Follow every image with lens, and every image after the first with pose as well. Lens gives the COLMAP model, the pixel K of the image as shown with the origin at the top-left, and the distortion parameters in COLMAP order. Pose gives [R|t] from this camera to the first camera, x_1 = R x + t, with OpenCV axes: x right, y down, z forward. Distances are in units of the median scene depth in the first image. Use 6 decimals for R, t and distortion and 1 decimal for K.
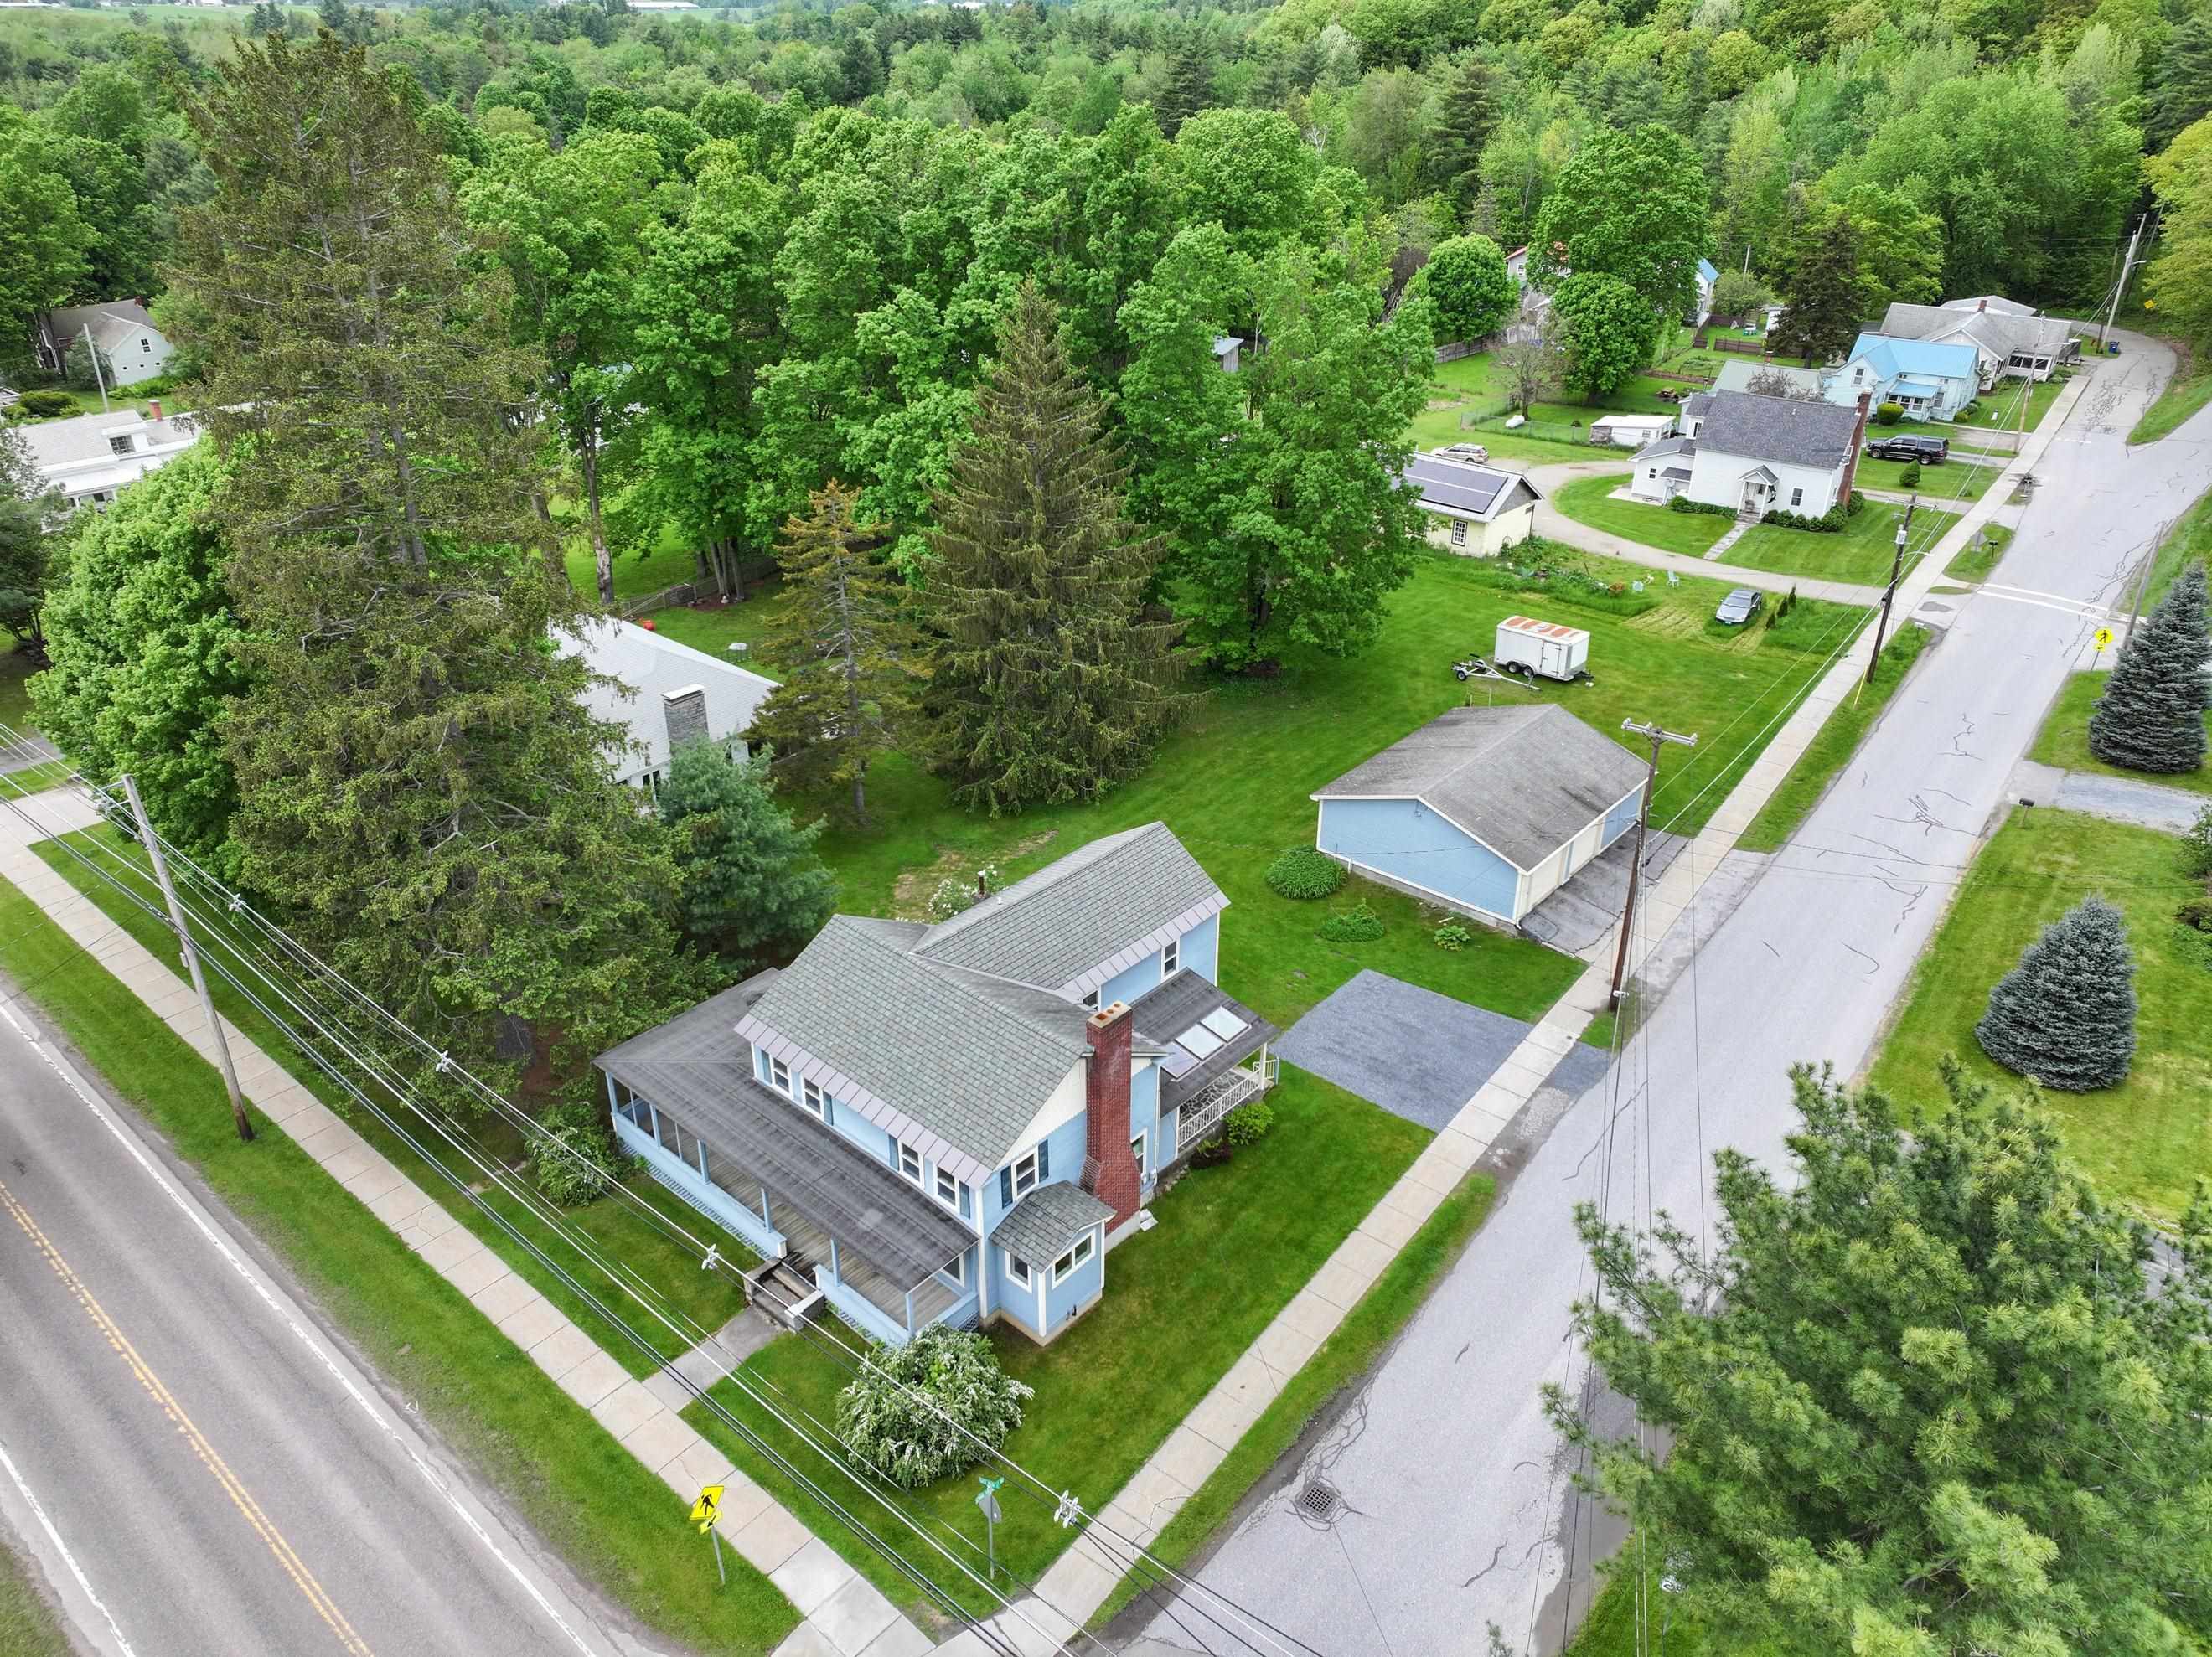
lens RADIAL K [[1546.6, 0, 1106.0], [0, 1546.6, 828.5], [0, 0, 1]] dist [0.005743, 0.007364]
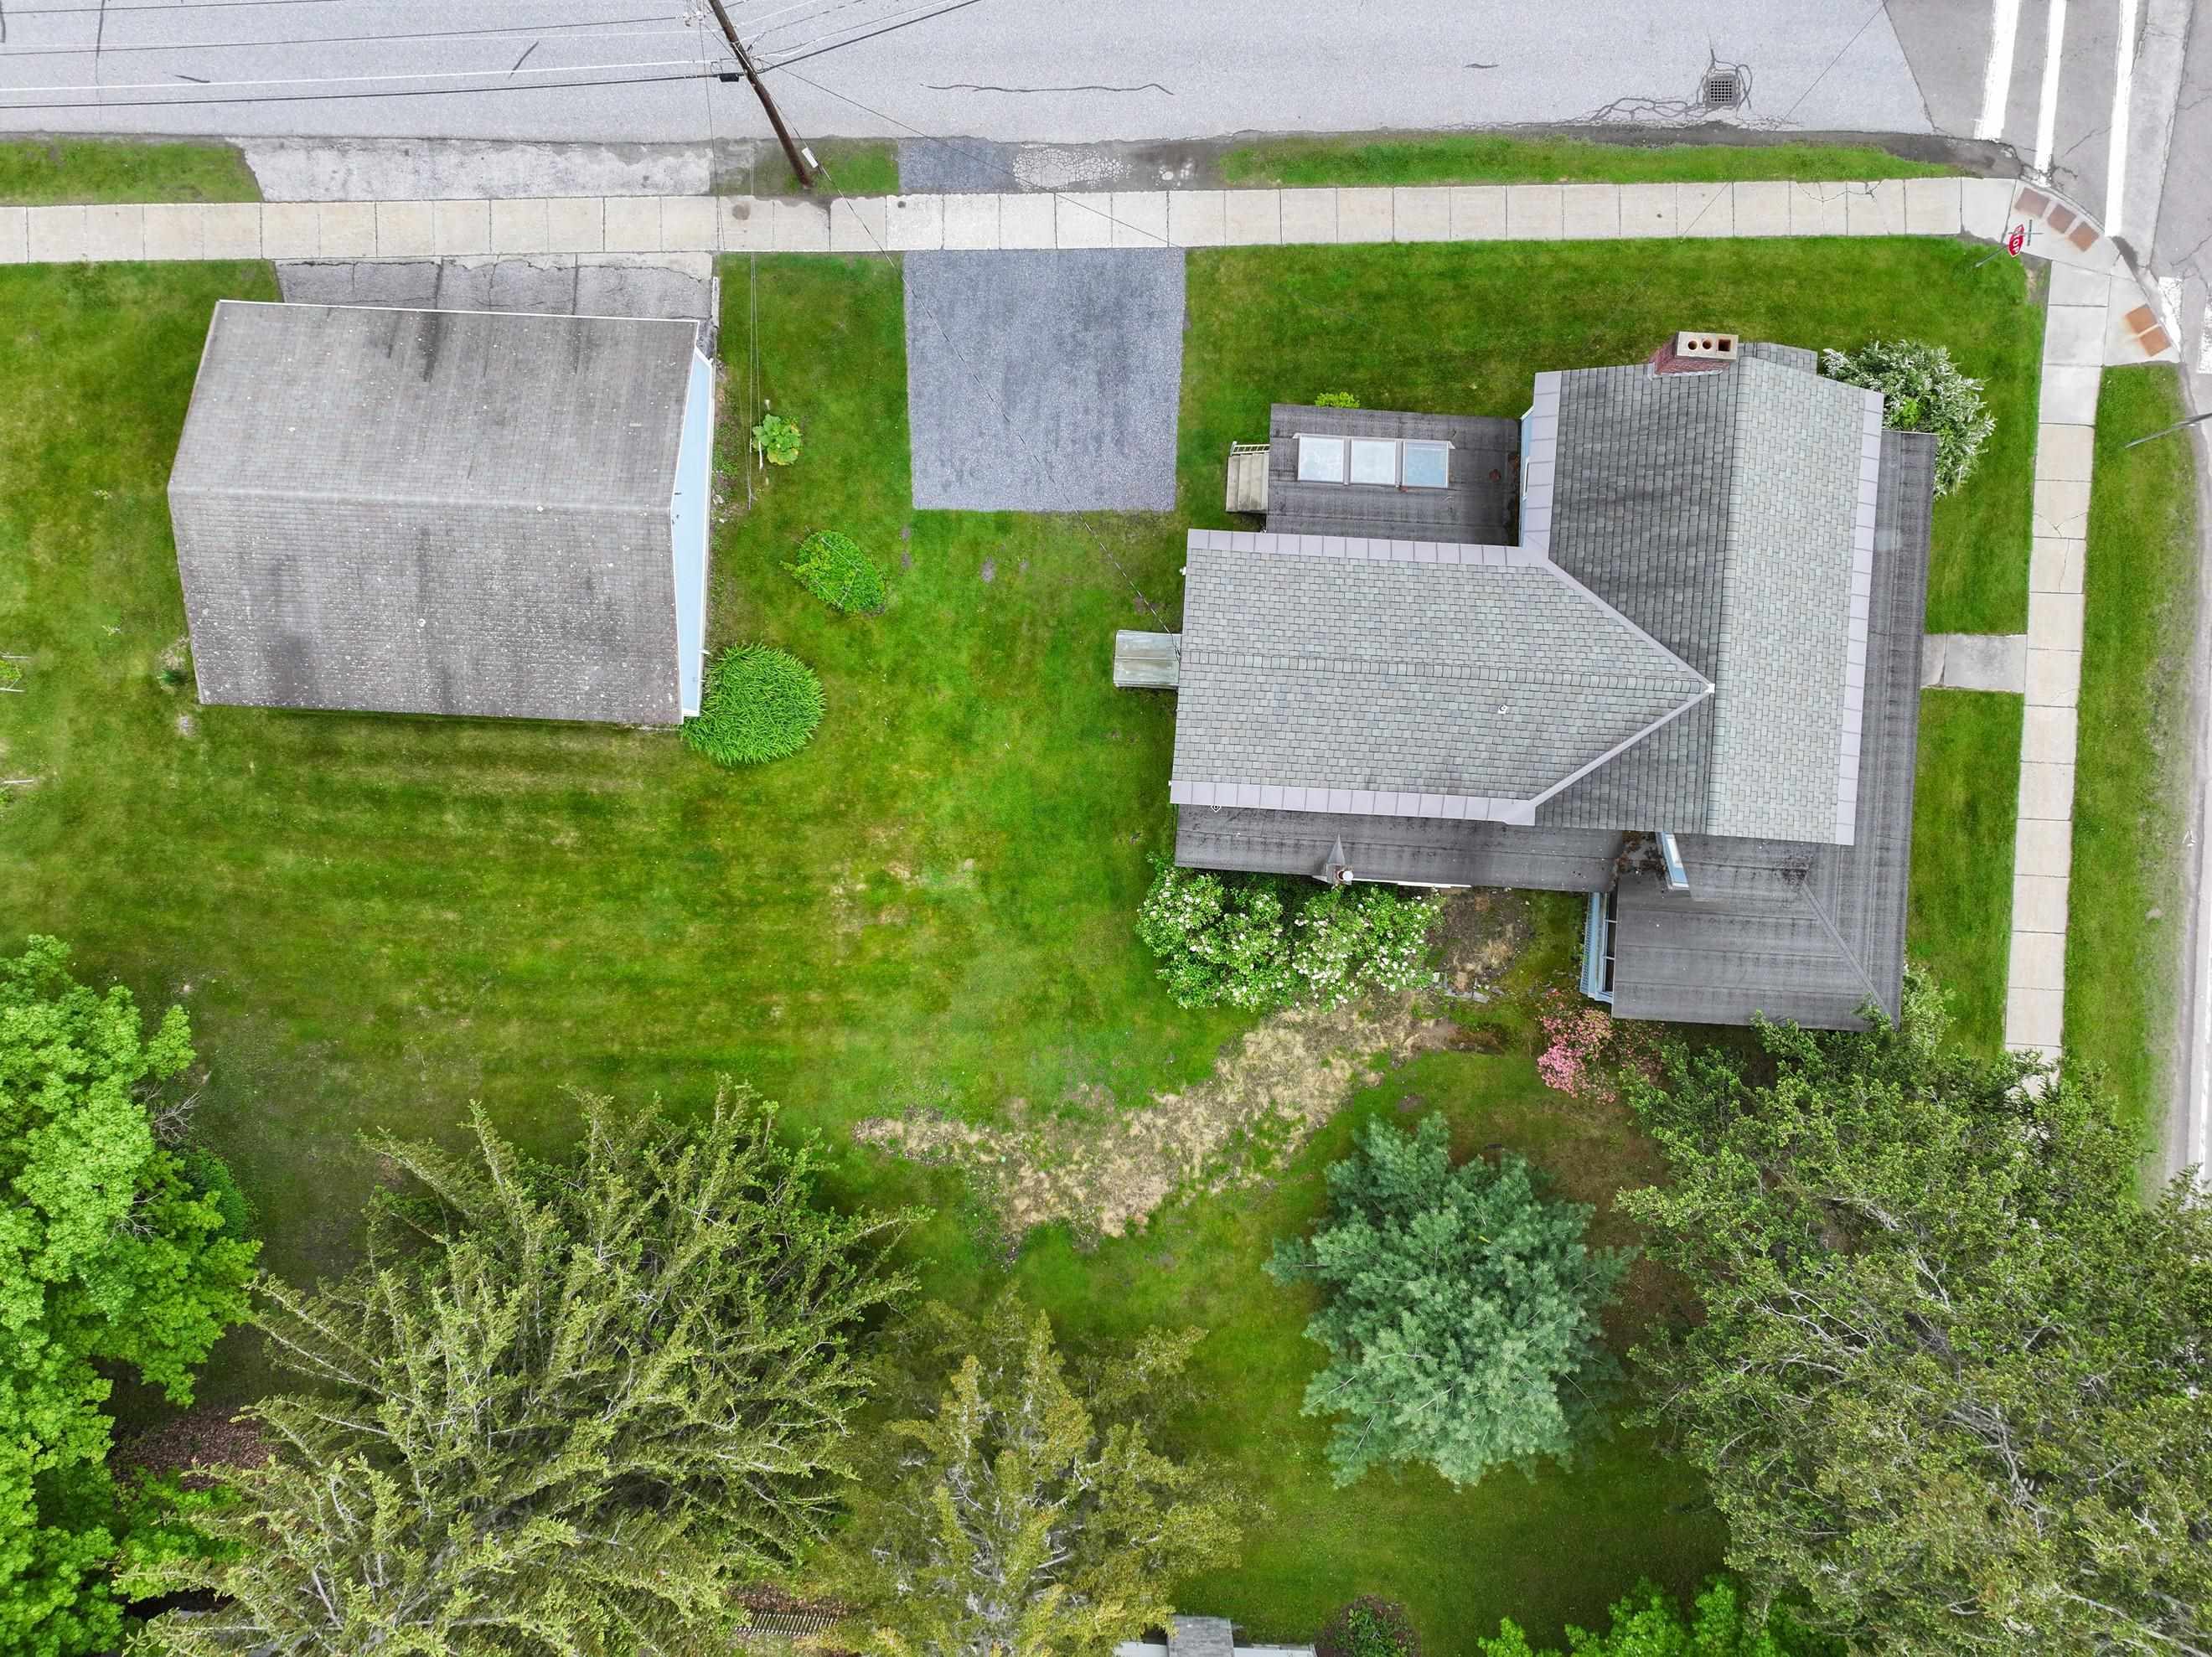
lens RADIAL K [[1546.6, 0, 1106.0], [0, 1546.6, 828.5], [0, 0, 1]] dist [0.005743, 0.007364]
pose [[-0.620882, -0.783901, -0.001969, 0.001408], [0.372135, -0.296955, 0.879394, -0.641609], [-0.689943, 0.545267, 0.476091, 0.817591]]
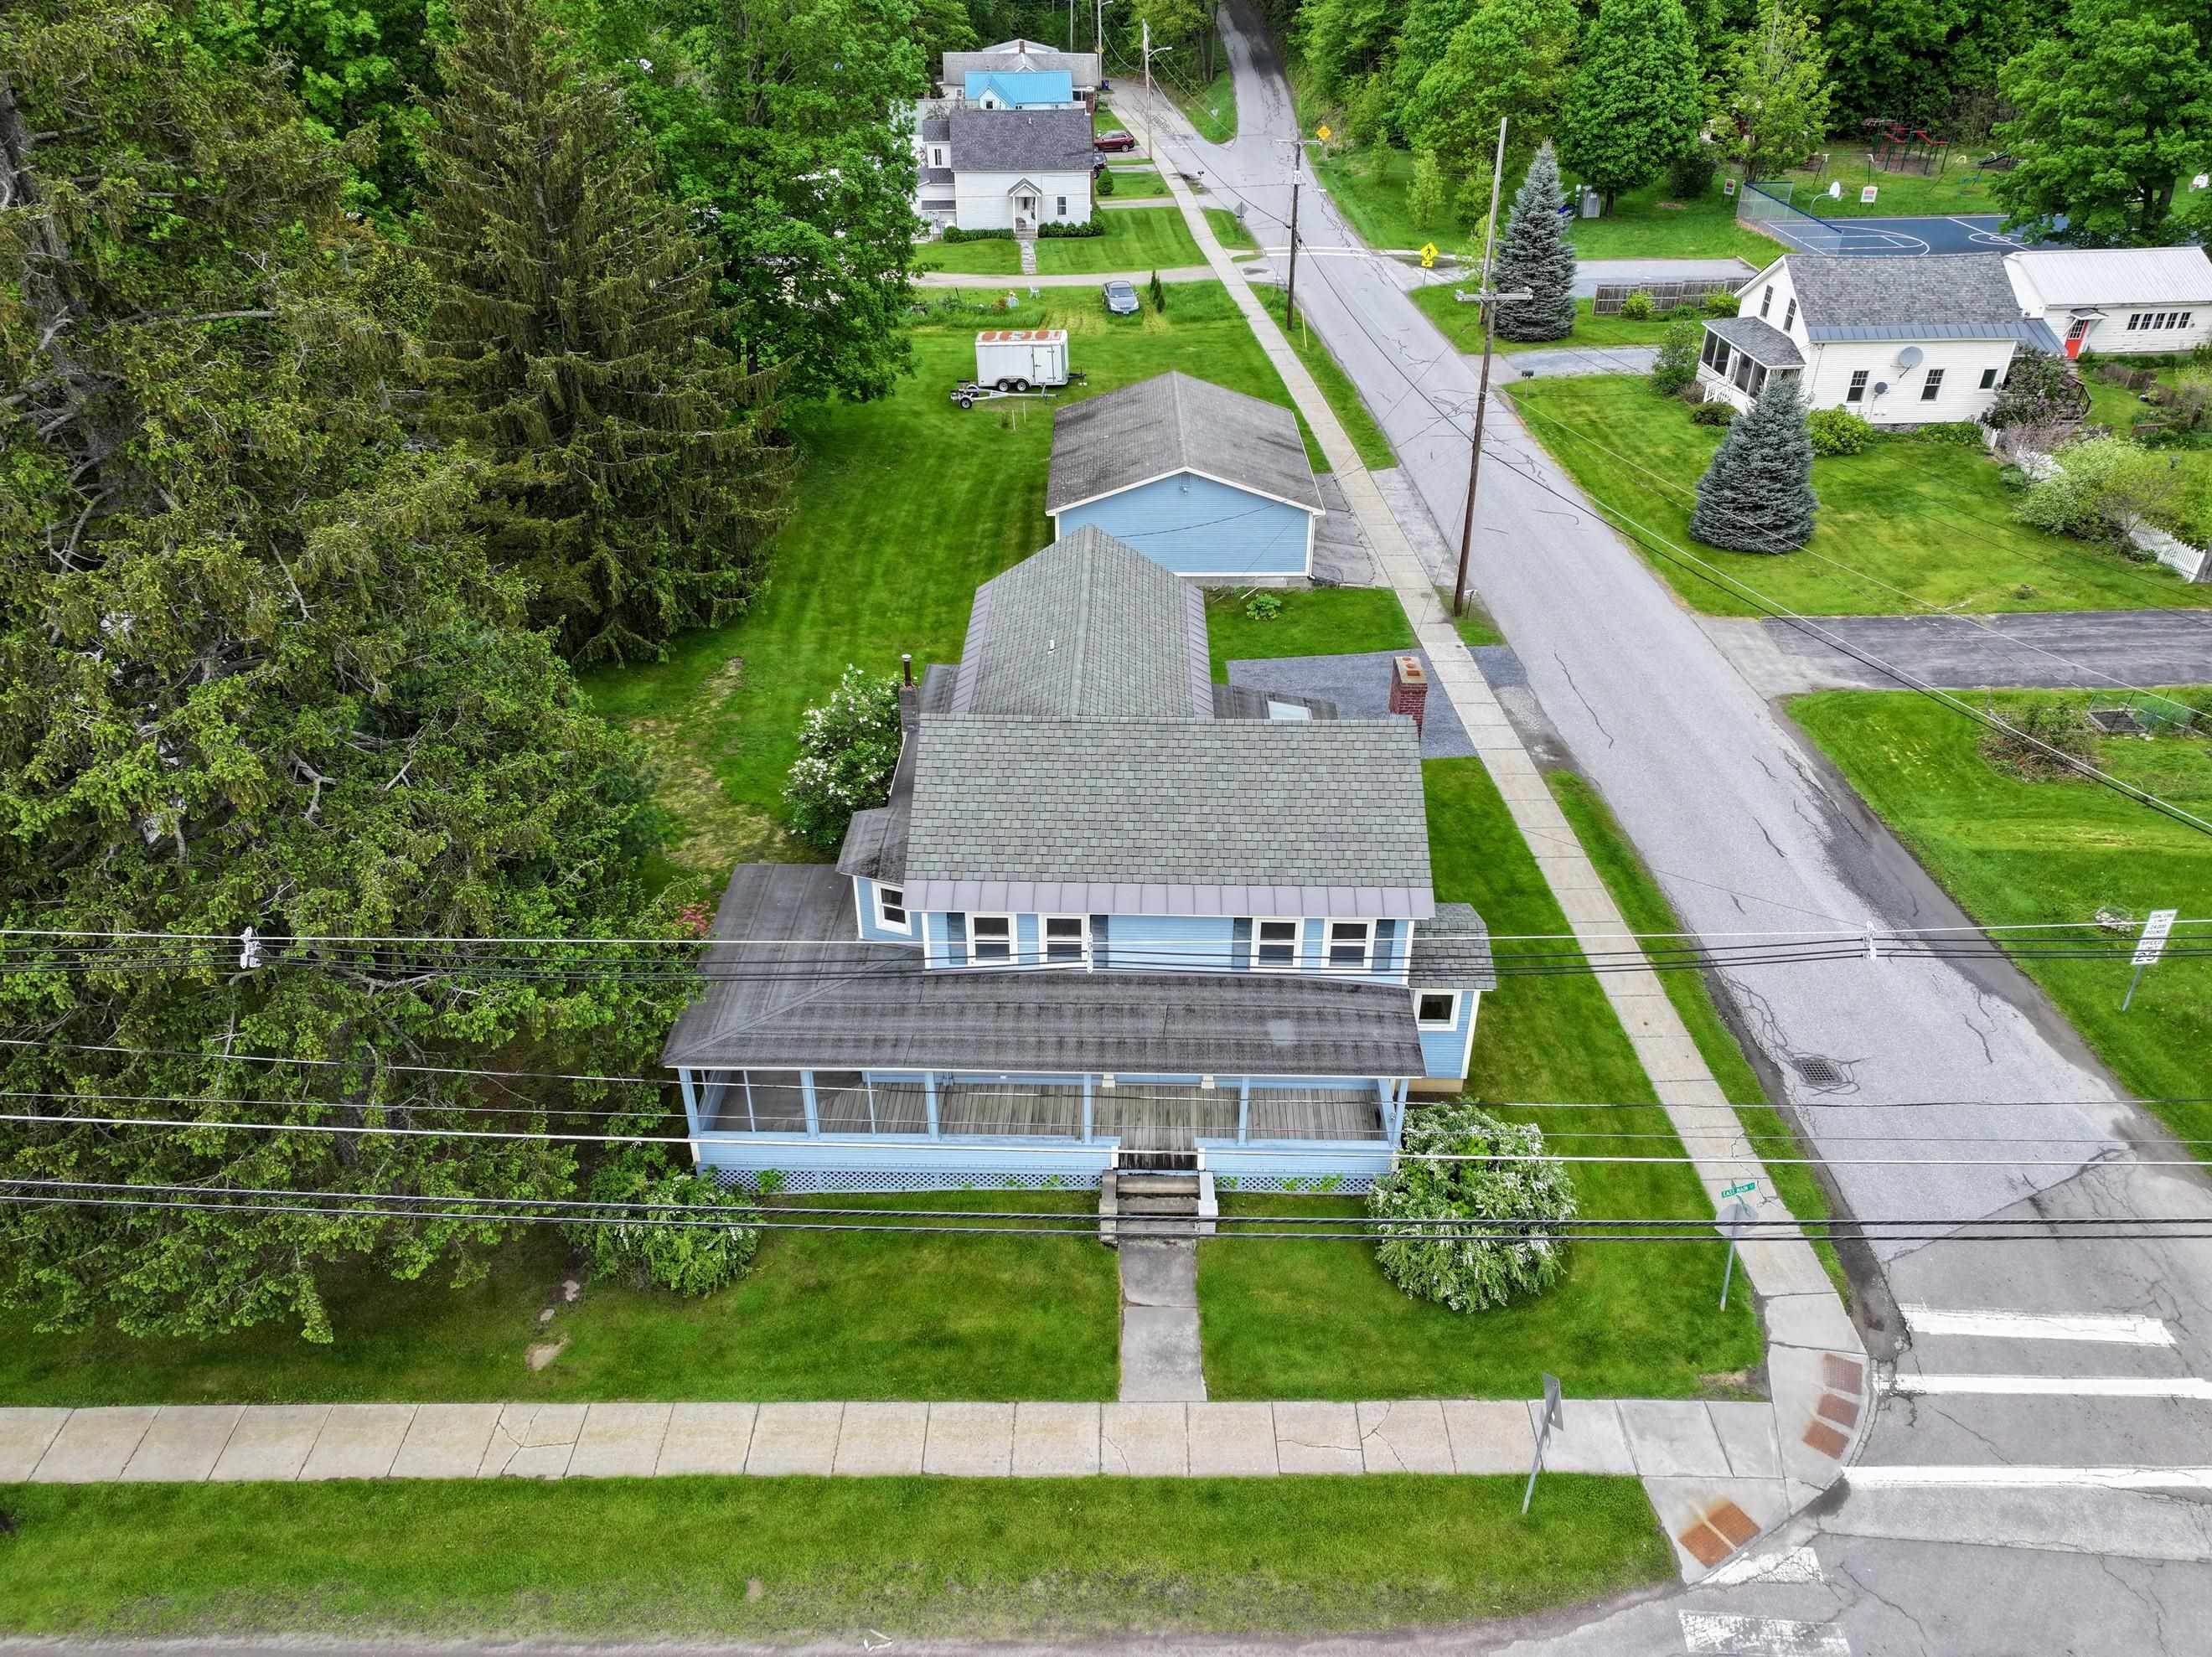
lens RADIAL K [[1559.2, 0, 1115.4], [0, 1559.2, 815.6], [0, 0, 1]] dist [0.005223, 0.001806]
pose [[0.756039, -0.344491, 0.556535, -0.488865], [0.309358, 0.937392, 0.159984, 0.013213], [-0.576804, 0.051215, 0.815275, 0.370401]]
